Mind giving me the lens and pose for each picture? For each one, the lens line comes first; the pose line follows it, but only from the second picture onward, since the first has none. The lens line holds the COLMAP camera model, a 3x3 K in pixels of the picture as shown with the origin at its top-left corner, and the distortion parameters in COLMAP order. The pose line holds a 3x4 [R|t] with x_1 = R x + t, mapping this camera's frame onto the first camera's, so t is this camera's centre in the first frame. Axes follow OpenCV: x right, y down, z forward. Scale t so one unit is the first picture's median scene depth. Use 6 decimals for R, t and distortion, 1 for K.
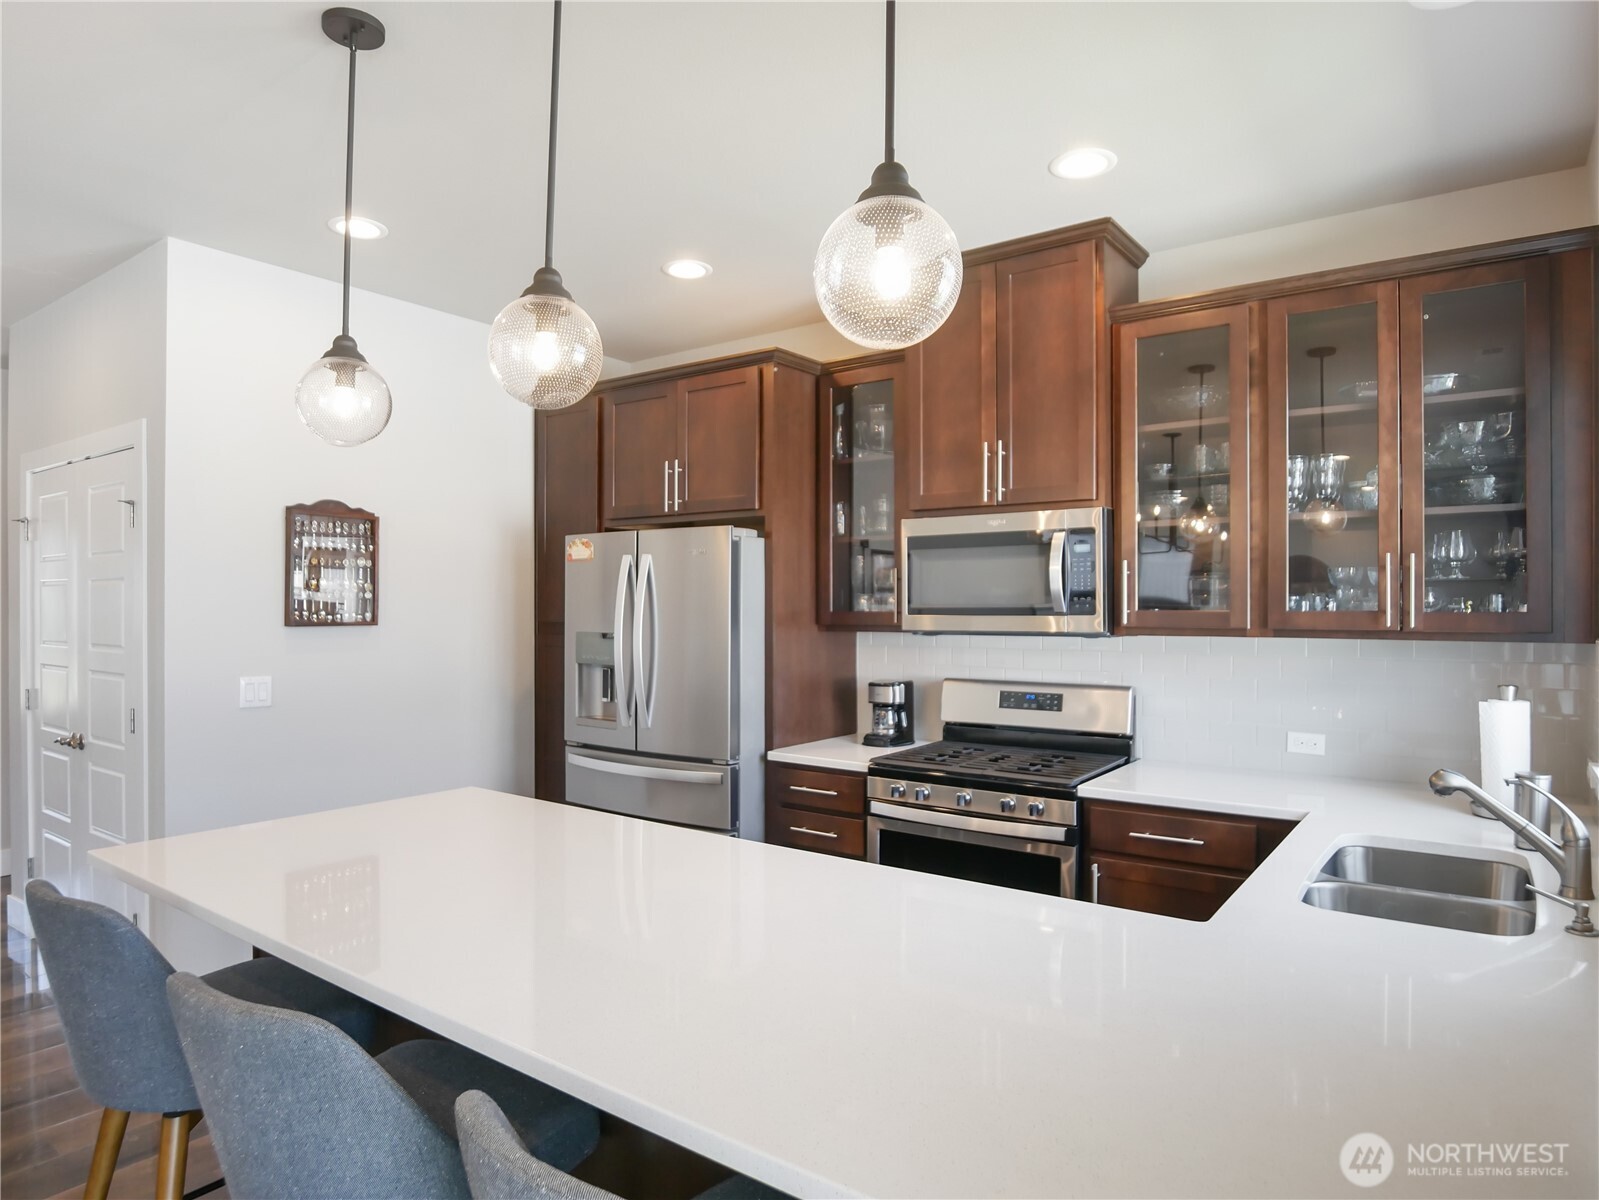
lens RADIAL K [[965.6, 0, 792.7], [0, 965.6, 598.9], [0, 0, 1]] dist [-0.024910, -0.000558]
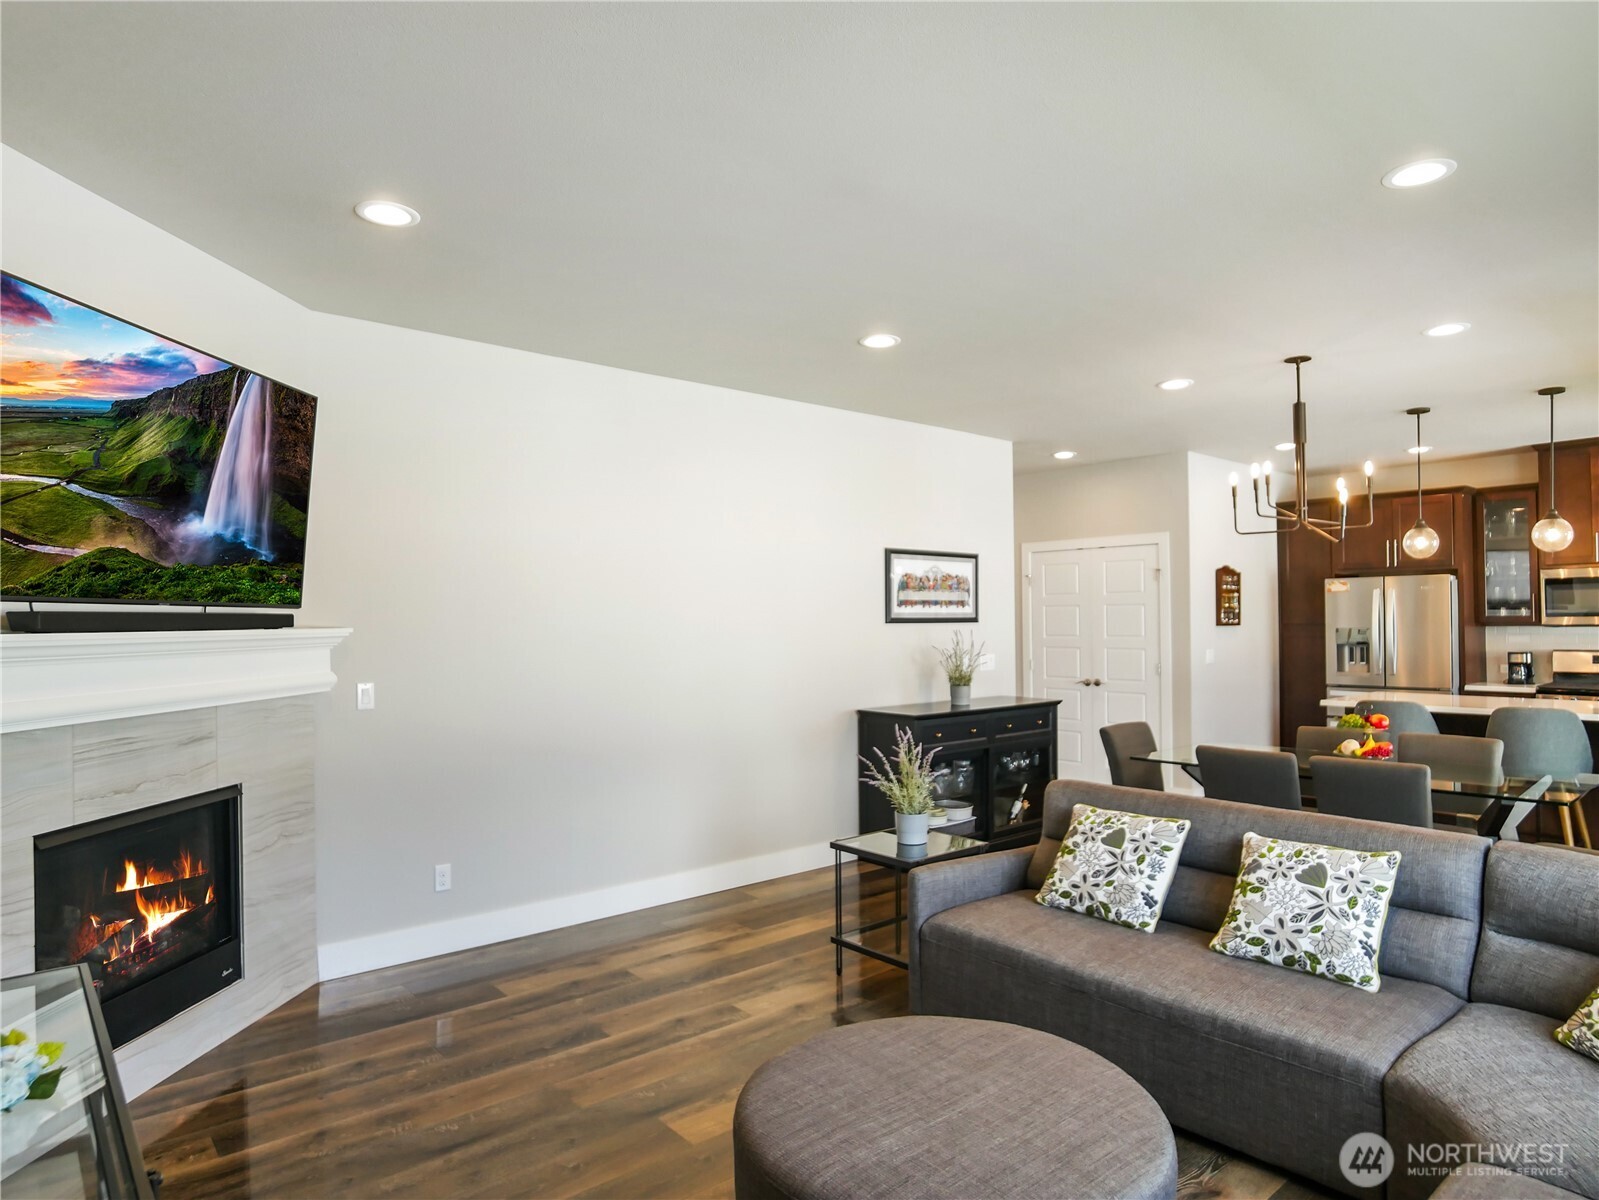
lens RADIAL K [[965.6, 0, 792.7], [0, 965.6, 598.9], [0, 0, 1]] dist [-0.024910, -0.000558]
pose [[0.972814, -0.016473, -0.231000, -0.940757], [0.014579, 0.999845, -0.009906, -0.024822], [0.231127, 0.006269, 0.972903, -1.287690]]
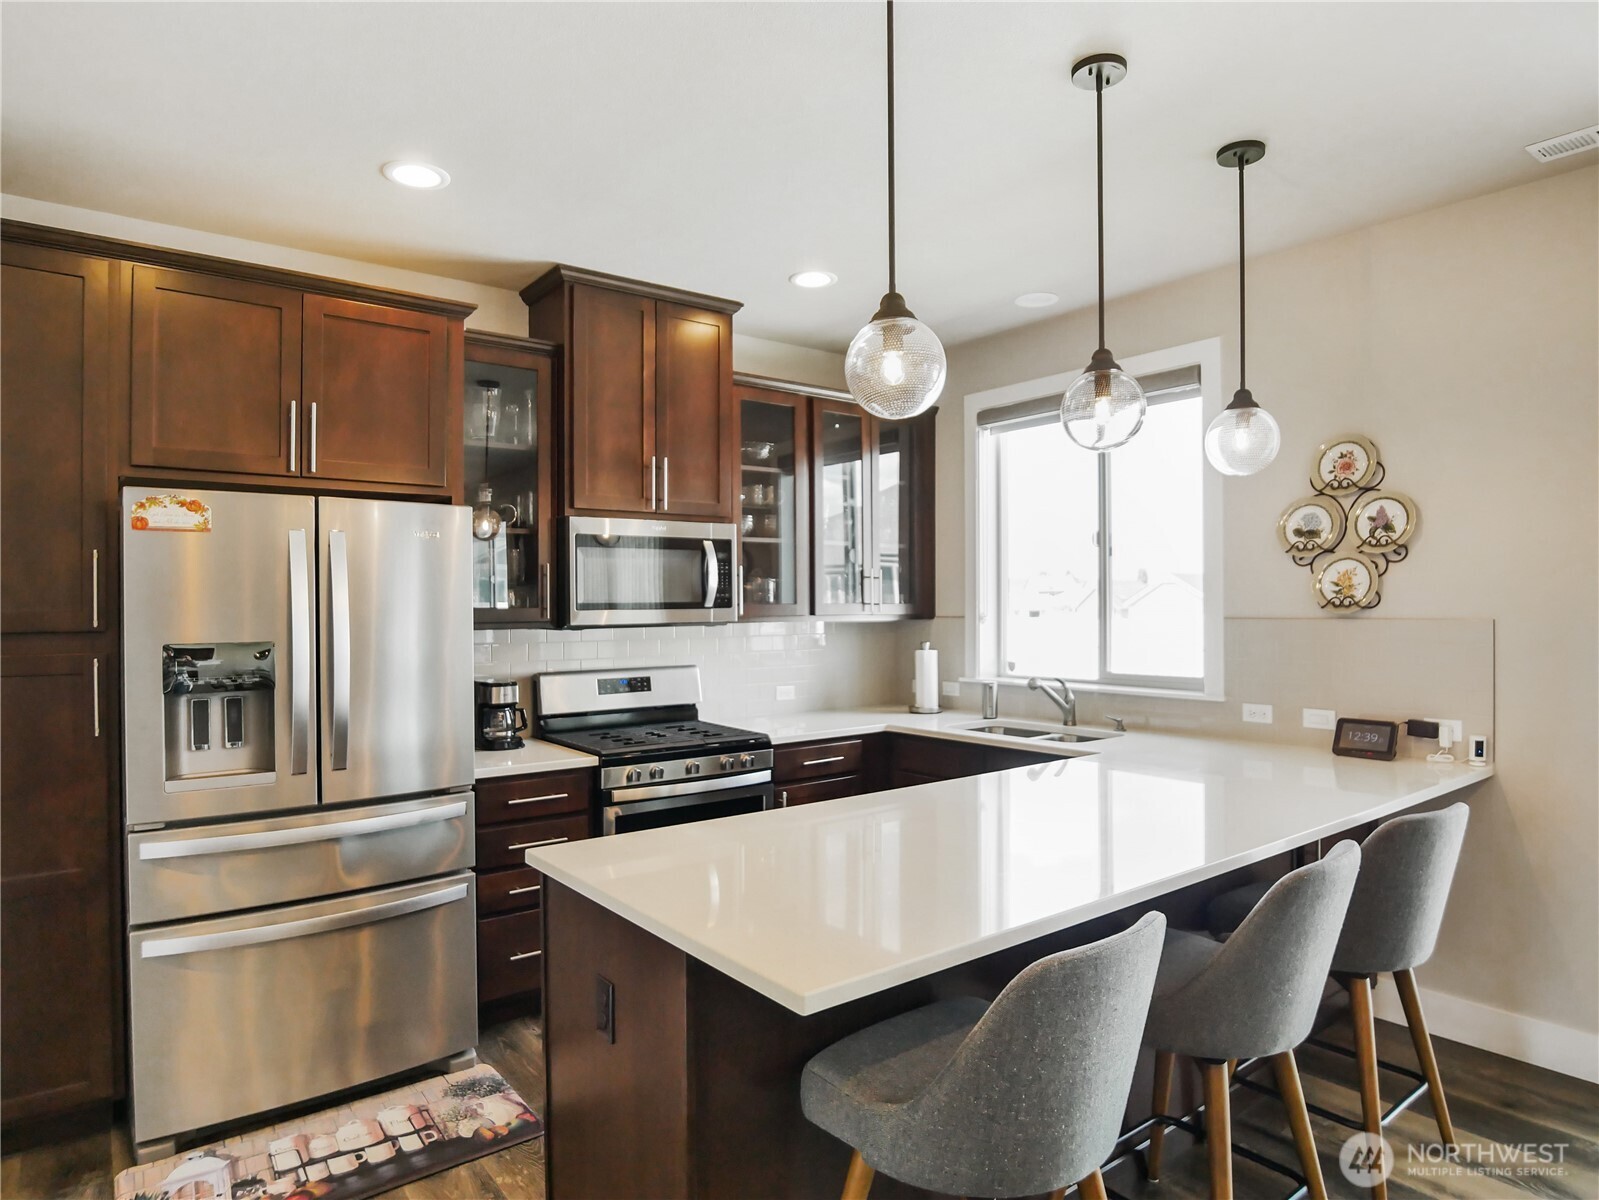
lens RADIAL K [[965.6, 0, 792.7], [0, 965.6, 598.9], [0, 0, 1]] dist [-0.024910, -0.000558]
pose [[0.273228, 0.002653, 0.961946, -0.787801], [-0.001486, 0.999996, -0.002336, 0.006148], [-0.961948, -0.000792, 0.273231, 0.492878]]
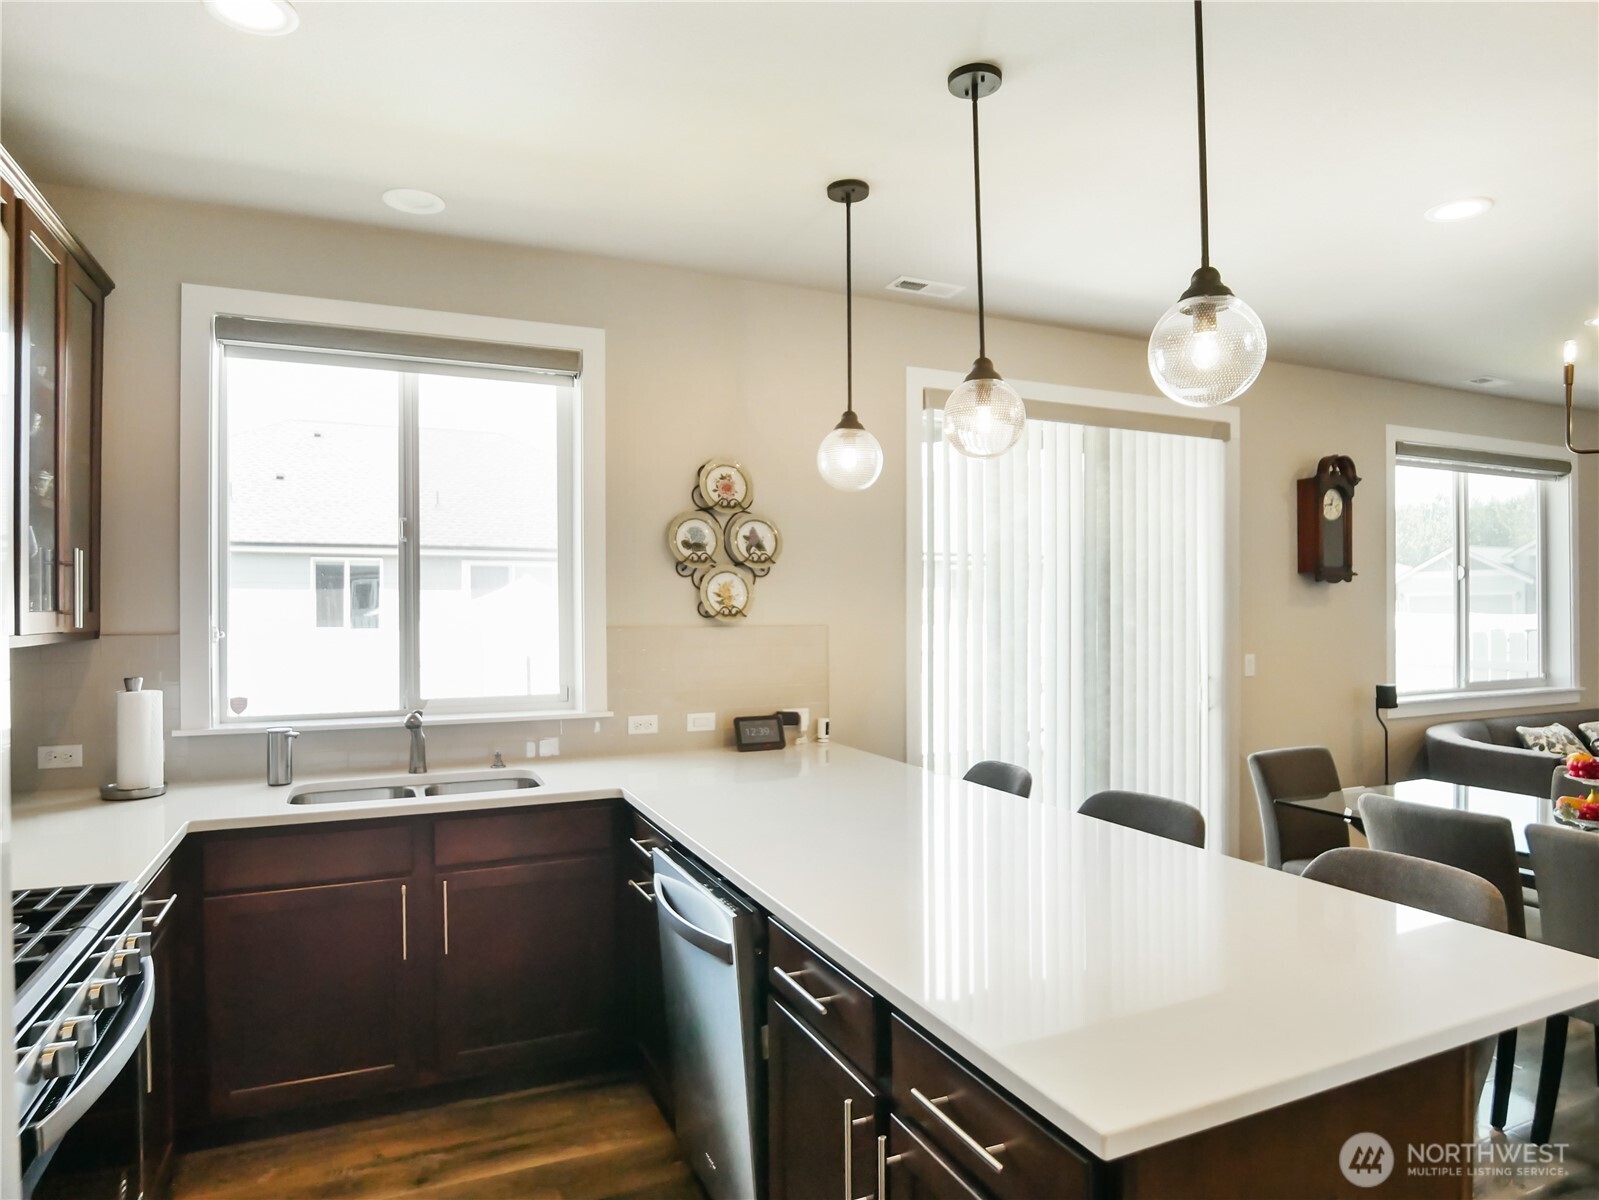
lens RADIAL K [[984.2, 0, 799.5], [0, 984.2, 600.0], [0, 0, 1]] dist [-0.024849, 0.000055]
pose [[-0.872742, 0.005258, 0.488154, -0.332666], [-0.002891, 0.999869, -0.015938, 0.010430], [-0.488174, -0.015321, -0.872612, 1.094910]]
